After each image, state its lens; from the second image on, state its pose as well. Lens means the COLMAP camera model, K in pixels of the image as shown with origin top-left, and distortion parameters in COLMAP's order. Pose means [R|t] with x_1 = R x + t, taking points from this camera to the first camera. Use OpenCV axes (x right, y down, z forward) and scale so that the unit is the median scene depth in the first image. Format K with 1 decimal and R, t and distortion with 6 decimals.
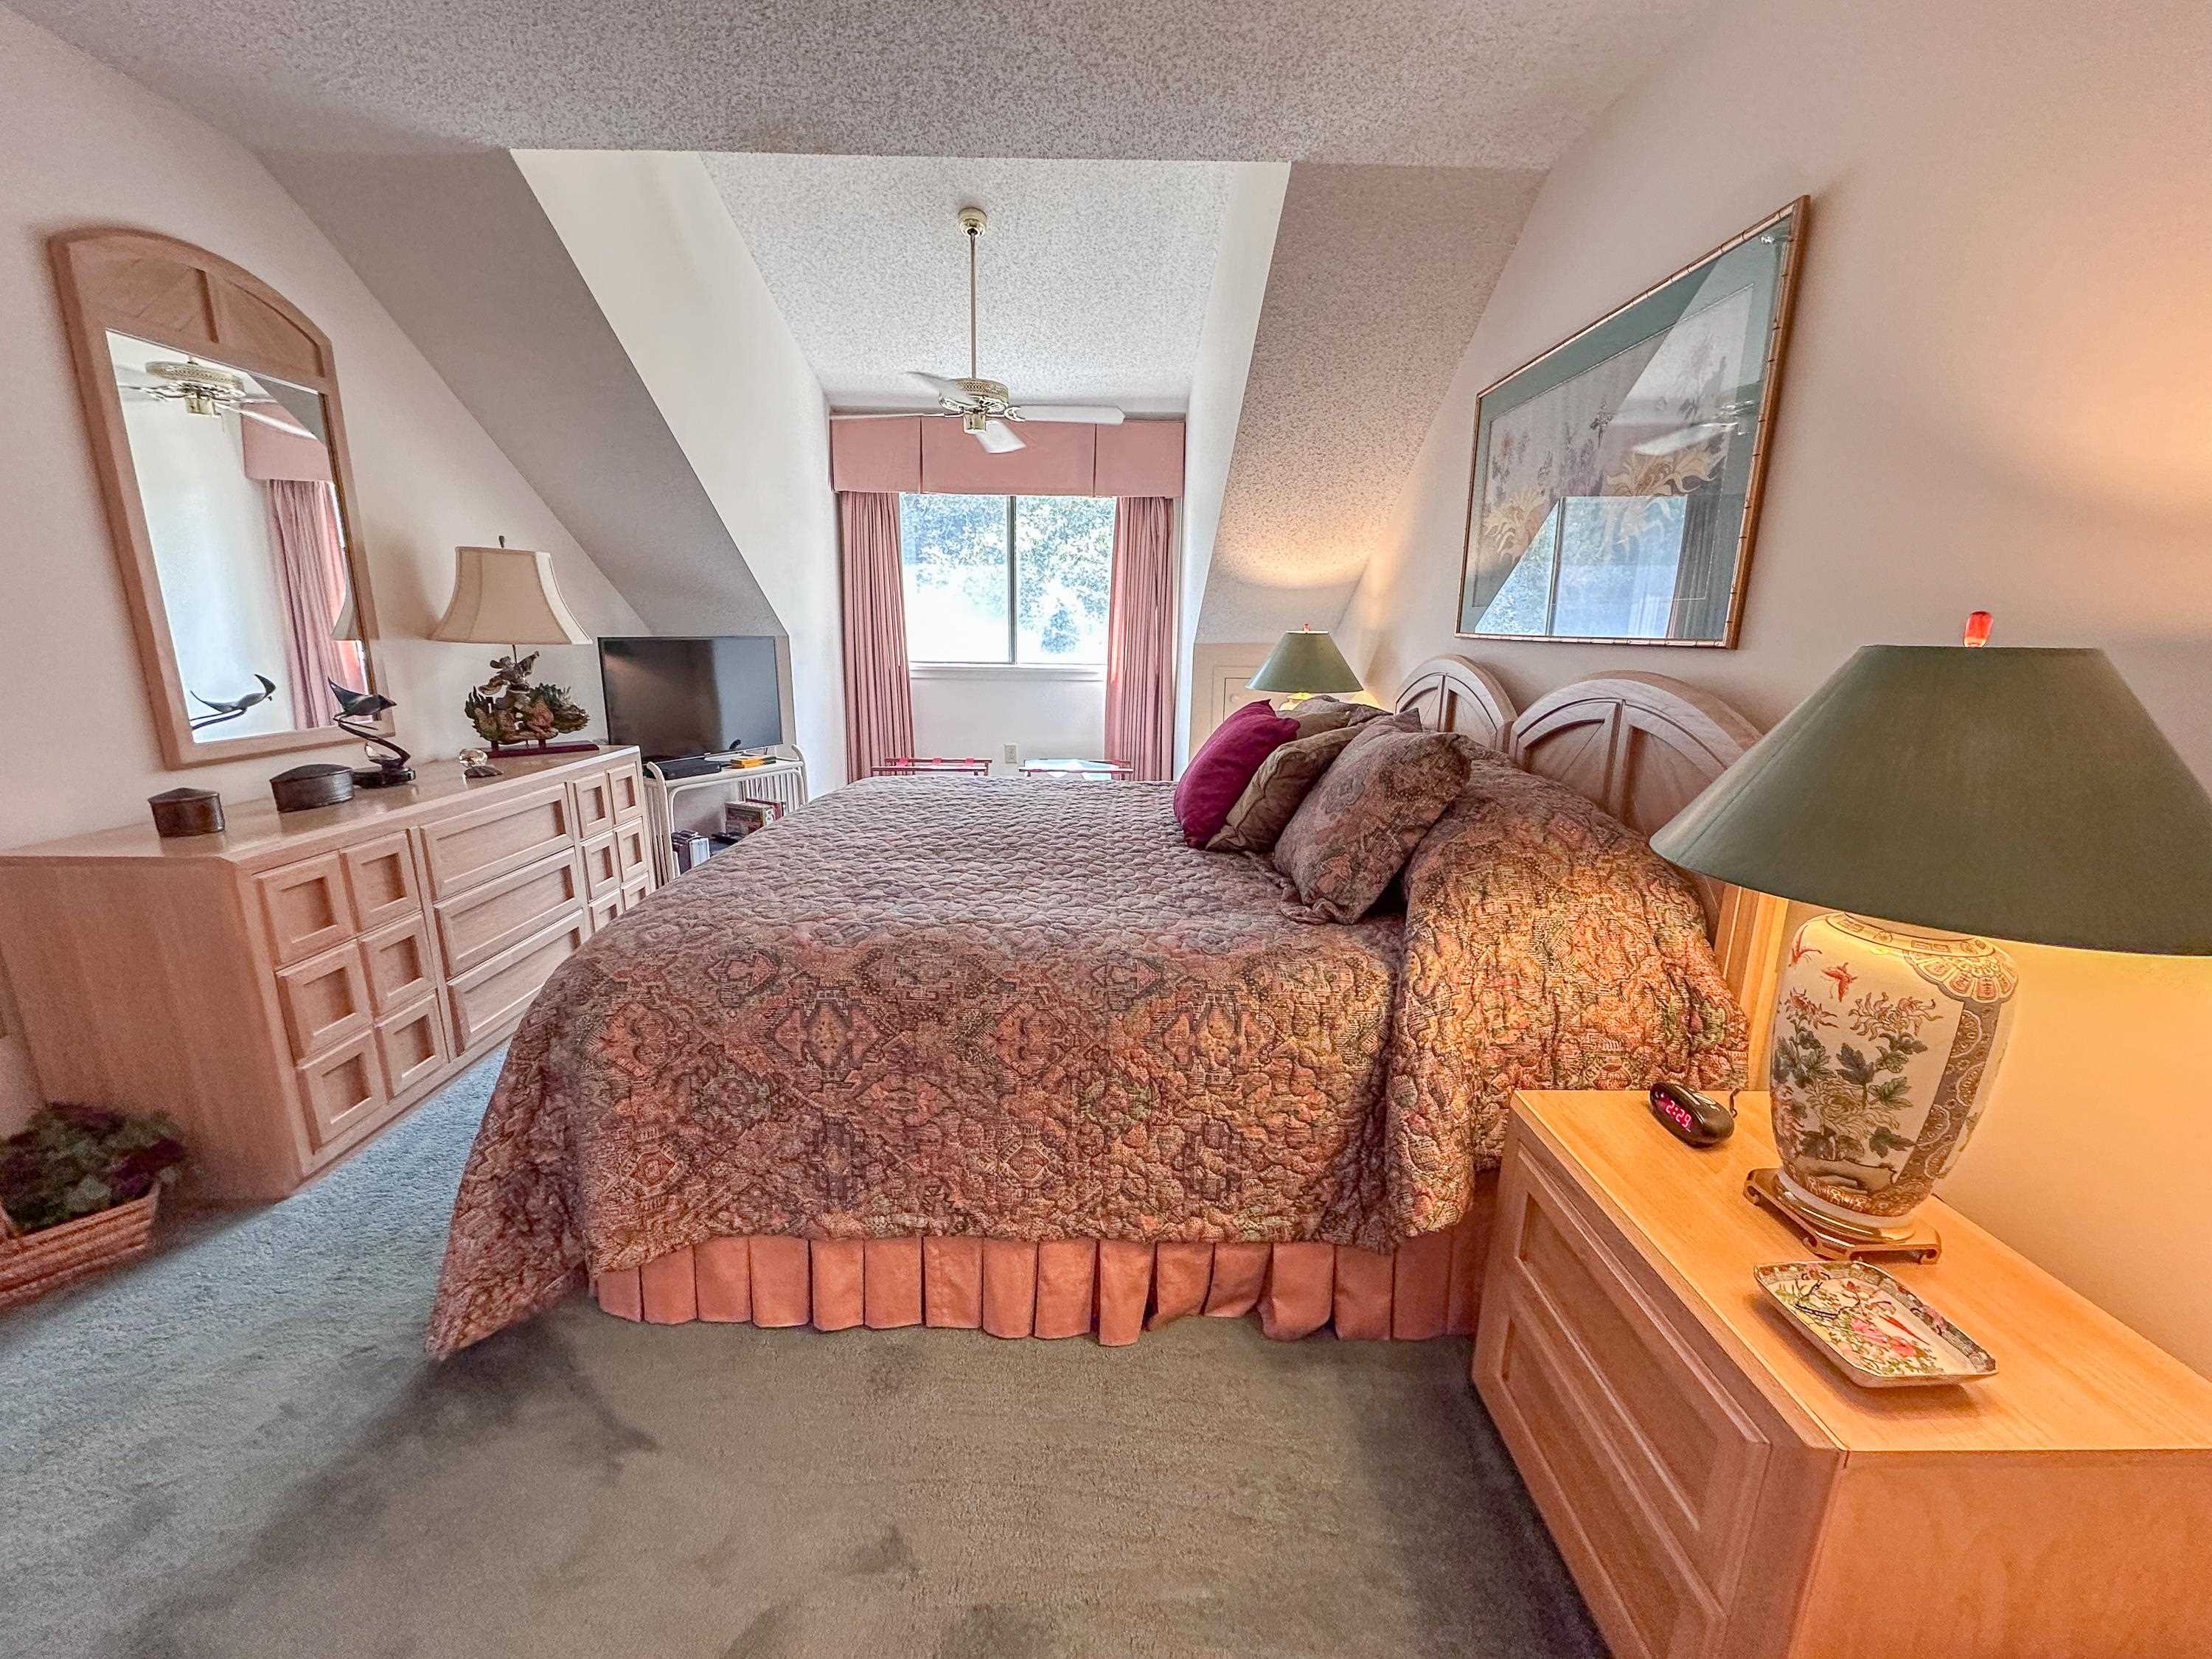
lens RADIAL K [[885.2, 0, 1095.6], [0, 885.2, 842.2], [0, 0, 1]] dist [-0.000286, 0.000604]
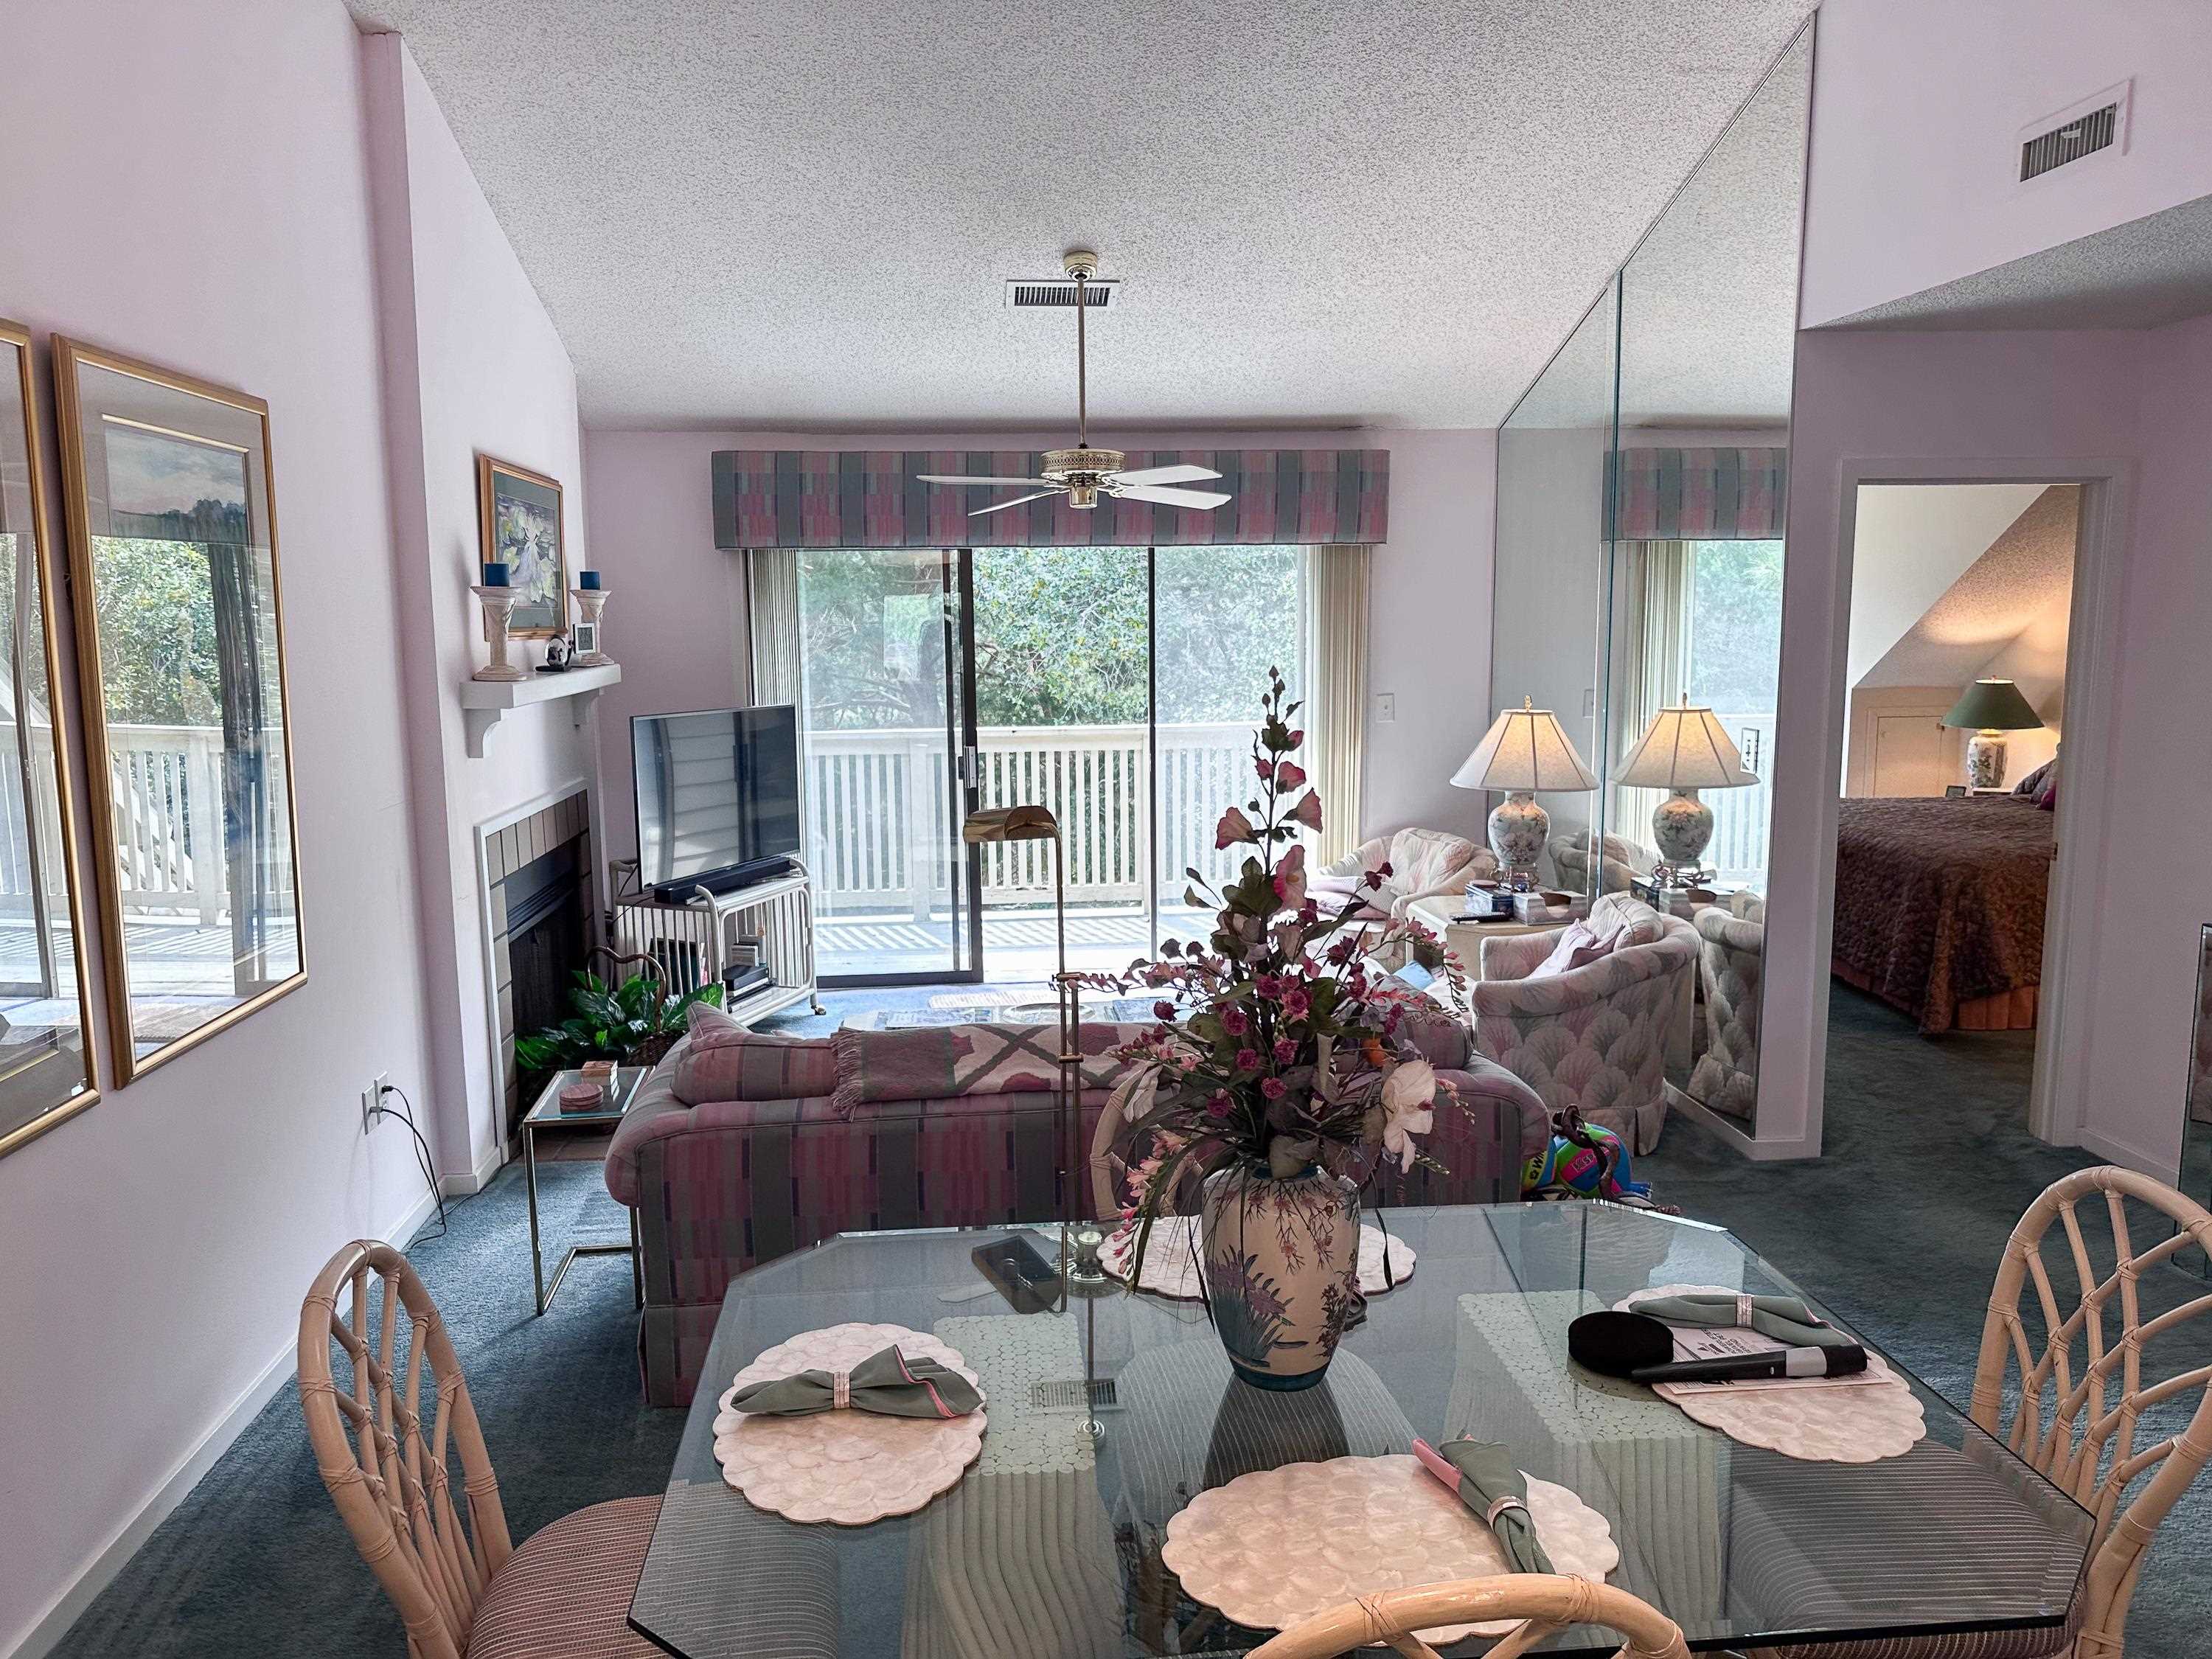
lens RADIAL K [[1558.2, 0, 1113.6], [0, 1558.2, 846.7], [0, 0, 1]] dist [-0.000516, 0.003610]
pose [[0.995678, -0.042391, 0.082636, -3.116110], [0.049398, 0.995184, -0.084672, 0.326259], [-0.078649, 0.088389, 0.992976, -2.841969]]
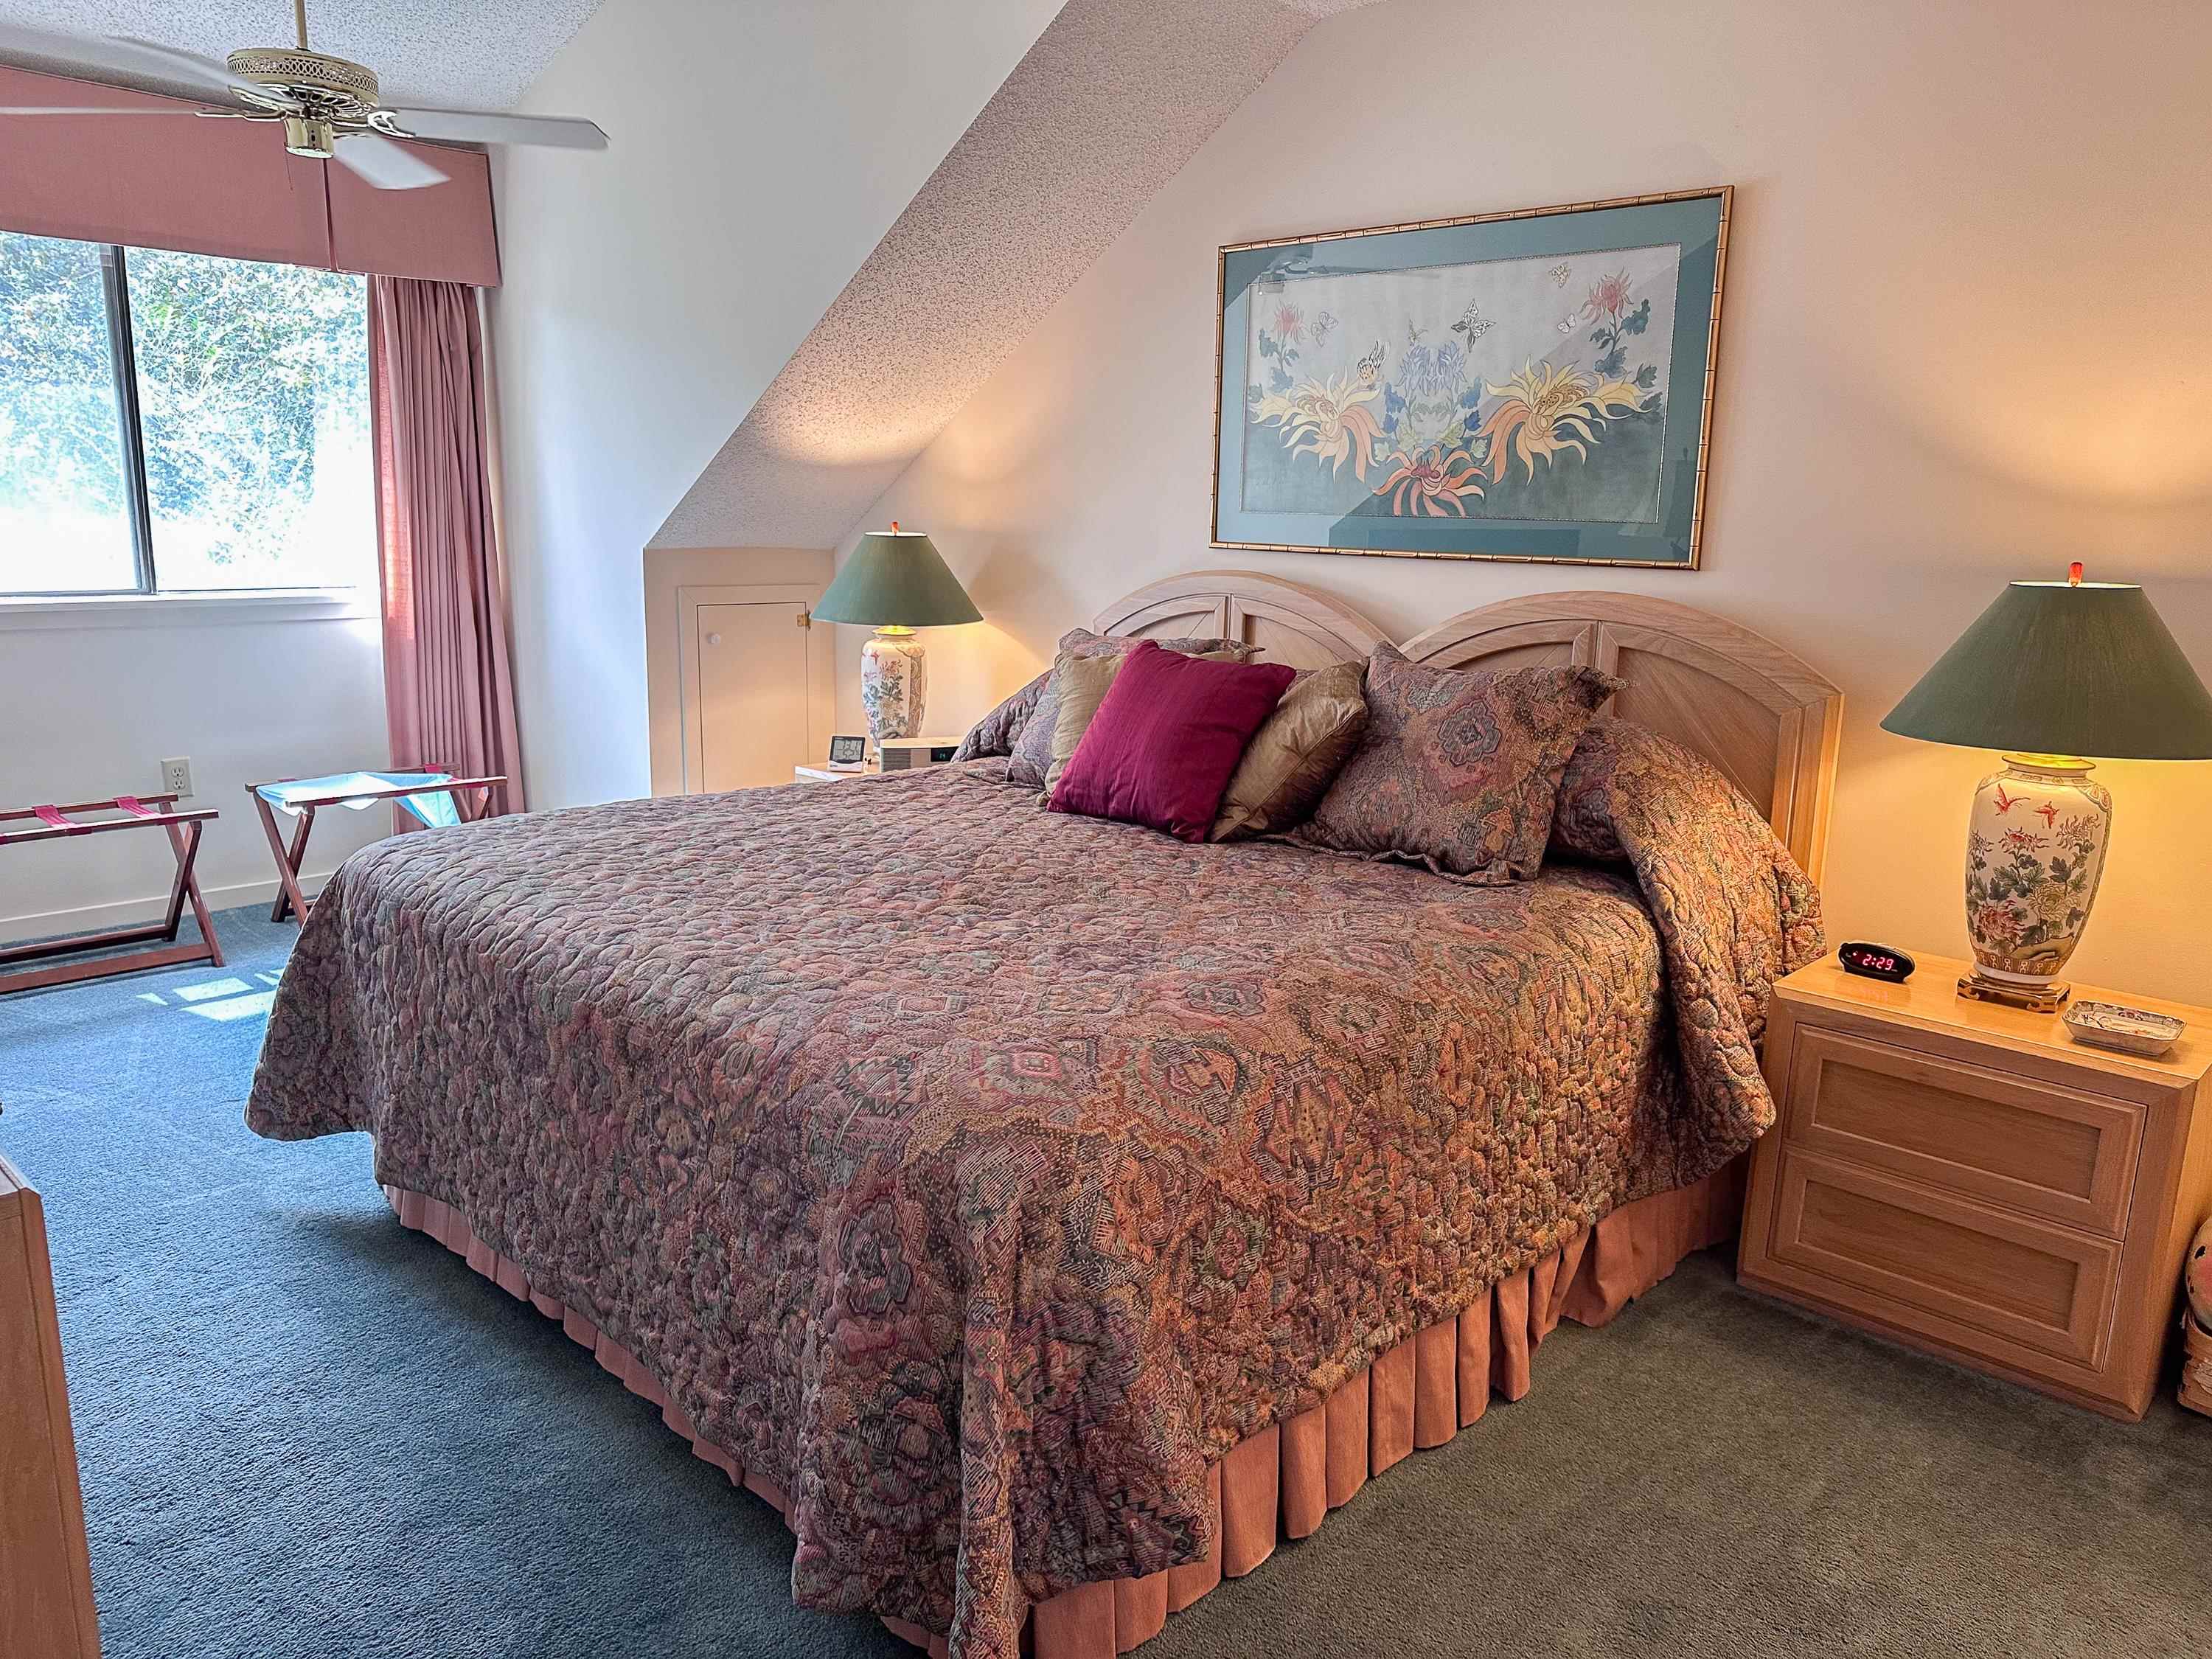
lens RADIAL K [[1570.0, 0, 1105.4], [0, 1570.0, 839.7], [0, 0, 1]] dist [0.074282, -0.173771]
pose [[0.704113, -0.150971, 0.693854, -1.295132], [0.160098, 0.985730, 0.052013, -0.116915], [-0.691805, 0.074462, 0.718235, 0.136655]]
